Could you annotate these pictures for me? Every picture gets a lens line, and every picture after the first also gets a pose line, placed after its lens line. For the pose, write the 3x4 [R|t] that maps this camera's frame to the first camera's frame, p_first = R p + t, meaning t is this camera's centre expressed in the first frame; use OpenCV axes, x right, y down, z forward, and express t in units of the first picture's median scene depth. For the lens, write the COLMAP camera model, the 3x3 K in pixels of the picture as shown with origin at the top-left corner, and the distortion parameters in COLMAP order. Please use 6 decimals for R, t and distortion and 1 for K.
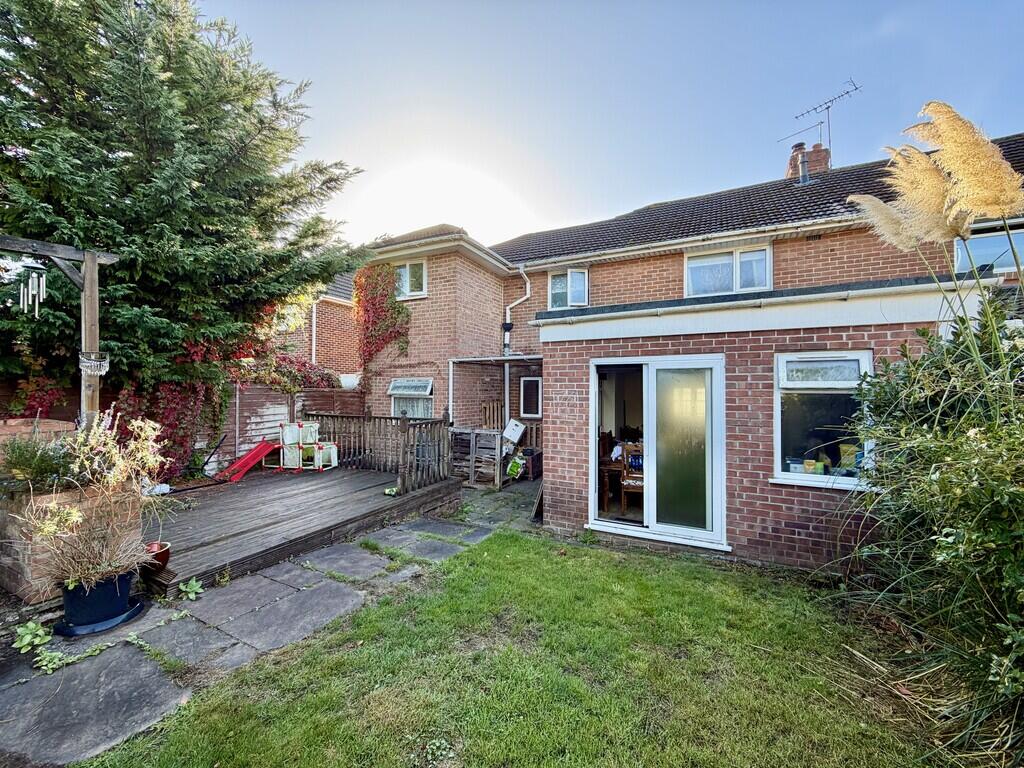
lens RADIAL K [[408.1, 0, 506.8], [0, 408.1, 384.5], [0, 0, 1]] dist [0.001568, -0.000117]
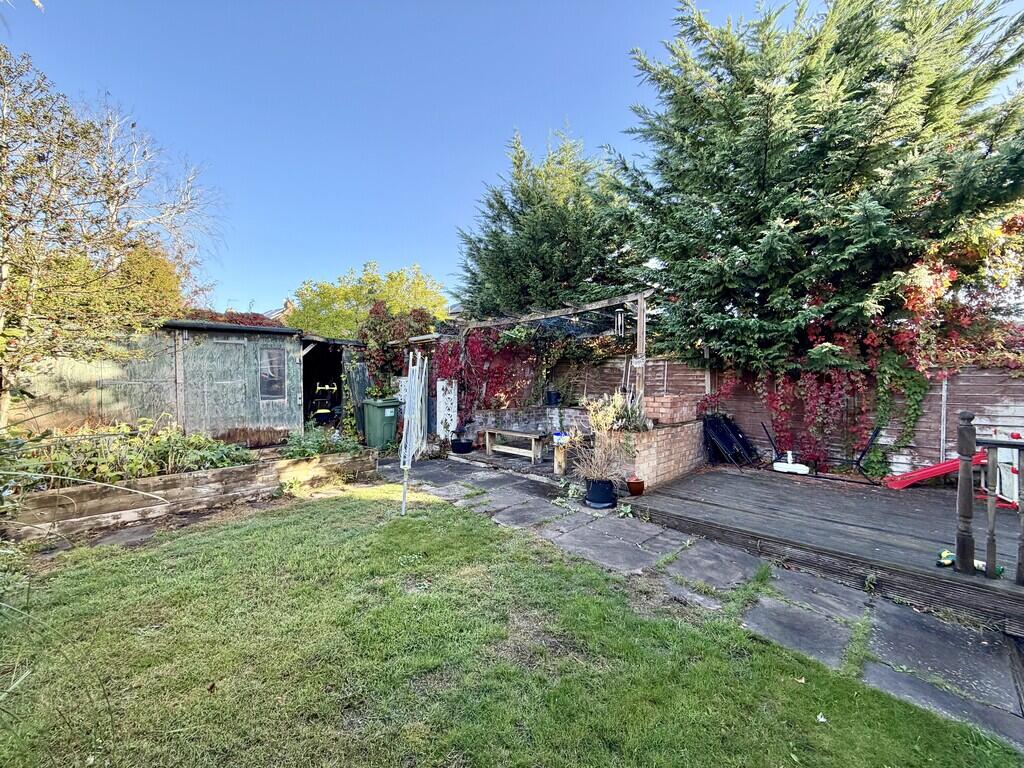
lens RADIAL K [[408.1, 0, 513.4], [0, 408.1, 386.2], [0, 0, 1]] dist [0.001568, -0.000117]
pose [[-0.303736, 0.010665, -0.952696, 0.421017], [0.002552, 0.999943, 0.010380, 0.022283], [0.952753, 0.000722, -0.303746, 0.606186]]
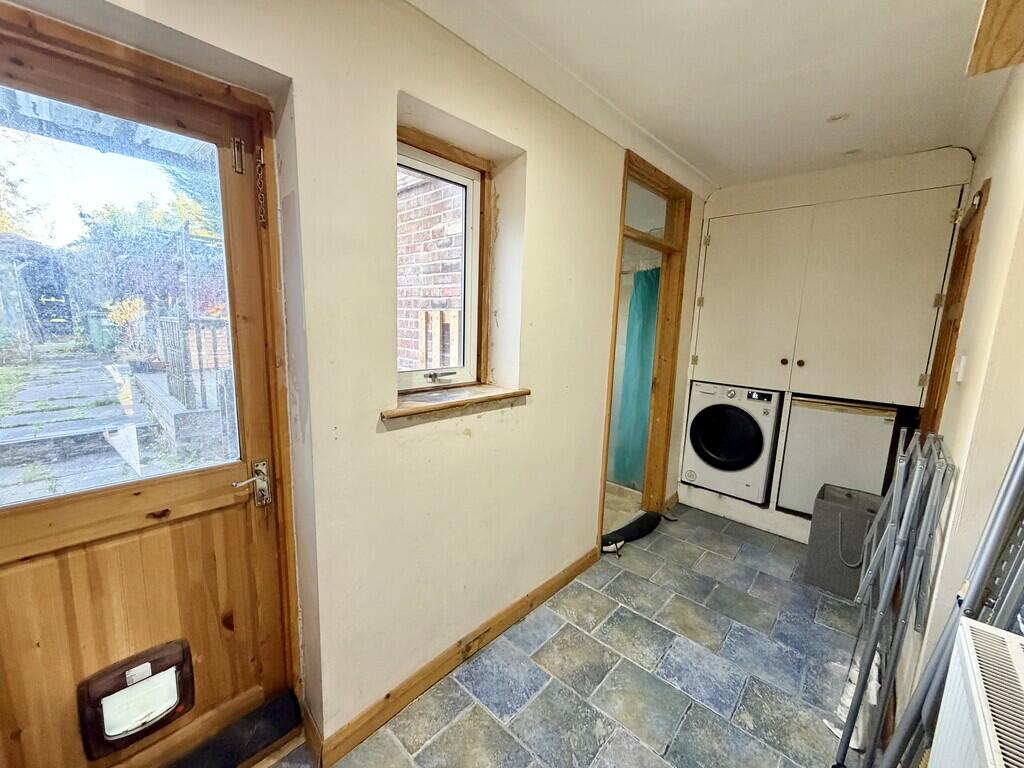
lens RADIAL K [[408.1, 0, 509.7], [0, 408.1, 383.7], [0, 0, 1]] dist [0.001568, -0.000117]
pose [[-0.264068, 0.138627, -0.954490, 0.408097], [-0.026070, 0.988230, 0.150739, 0.085420], [0.964152, 0.064689, -0.257346, 1.937821]]
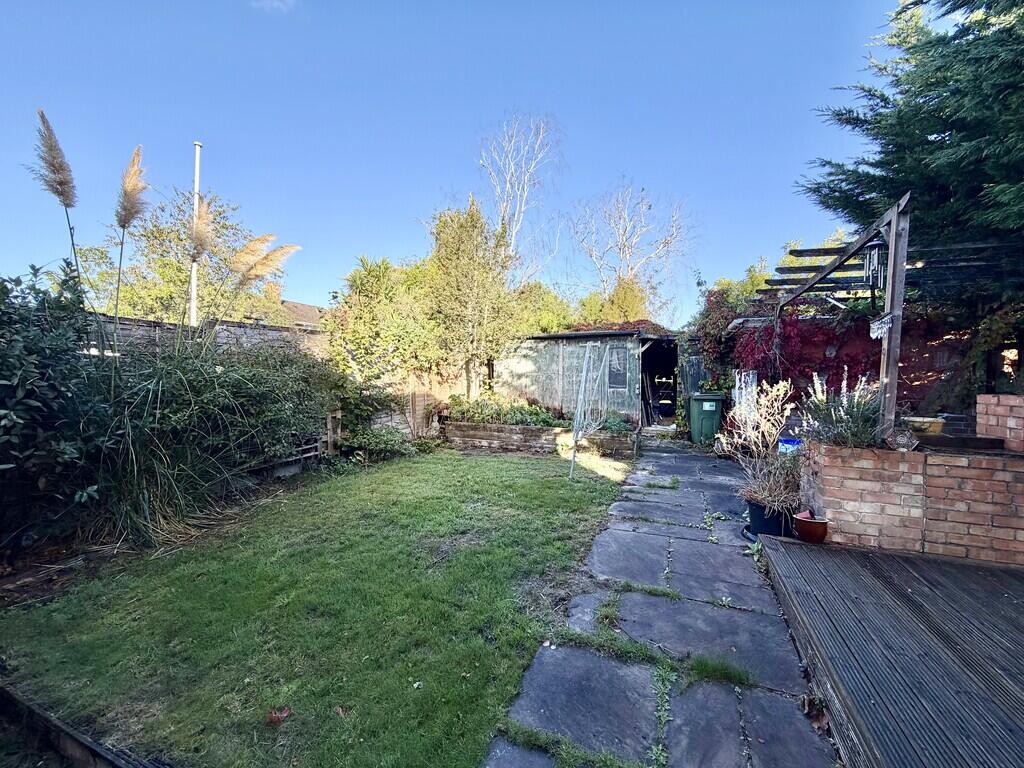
lens RADIAL K [[408.1, 0, 507.3], [0, 408.1, 384.7], [0, 0, 1]] dist [0.001568, -0.000117]
pose [[-0.995250, -0.014812, -0.096214, -0.036519], [-0.015889, 0.999819, 0.010432, 0.054734], [0.096042, 0.011912, -0.995306, 1.105244]]
